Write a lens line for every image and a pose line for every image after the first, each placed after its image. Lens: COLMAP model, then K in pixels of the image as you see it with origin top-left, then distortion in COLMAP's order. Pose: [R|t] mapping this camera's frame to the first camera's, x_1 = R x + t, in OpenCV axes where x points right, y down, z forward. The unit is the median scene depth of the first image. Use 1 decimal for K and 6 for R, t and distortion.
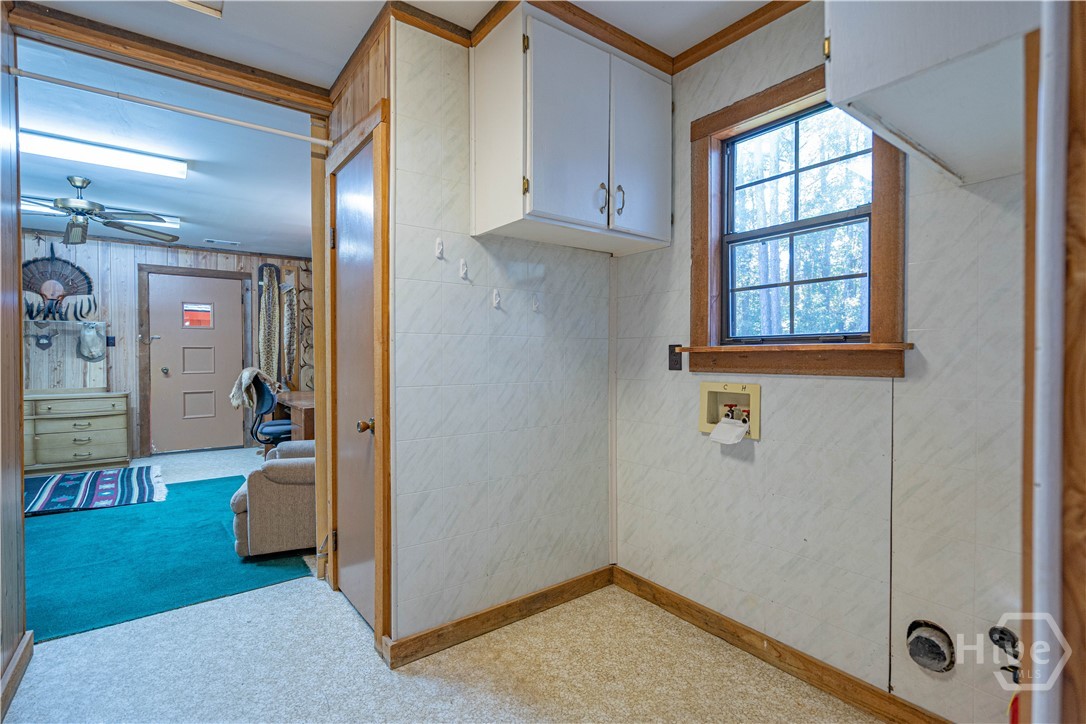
lens RADIAL K [[490.6, 0, 546.7], [0, 490.6, 362.9], [0, 0, 1]] dist [-0.000866, 0.000634]
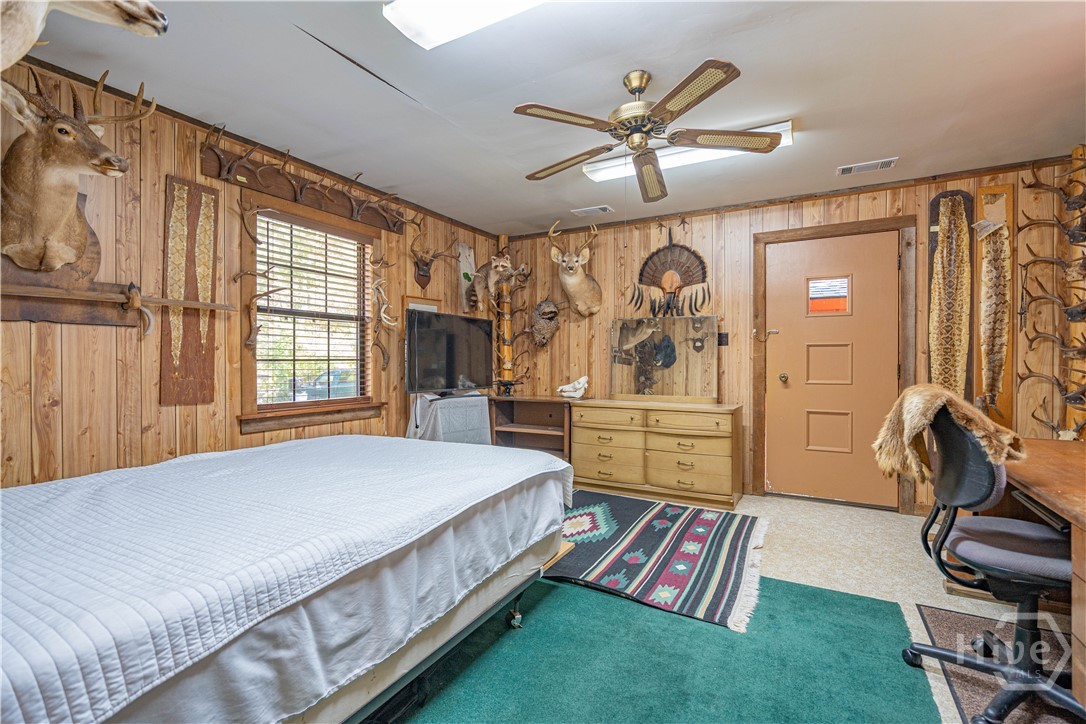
lens RADIAL K [[490.6, 0, 546.7], [0, 490.6, 362.9], [0, 0, 1]] dist [-0.000866, 0.000634]
pose [[0.391351, 0.007758, -0.920209, -0.271458], [-0.012708, 0.999915, 0.003025, -0.004669], [0.920154, 0.010510, 0.391416, 0.425037]]
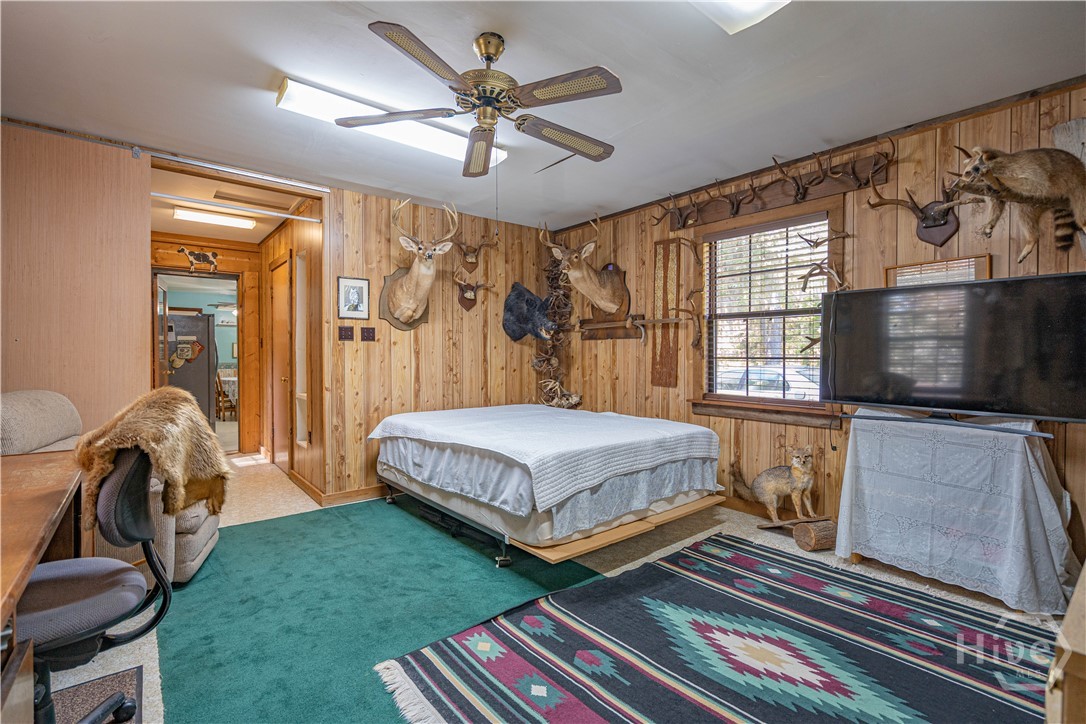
lens RADIAL K [[499.7, 0, 543.0], [0, 499.7, 362.0], [0, 0, 1]] dist [-0.000656, 0.000083]
pose [[-0.999849, -0.001976, -0.017285, -0.658855], [-0.002429, 0.999652, 0.026260, -0.014020], [0.017227, 0.026298, -0.999506, 1.039196]]
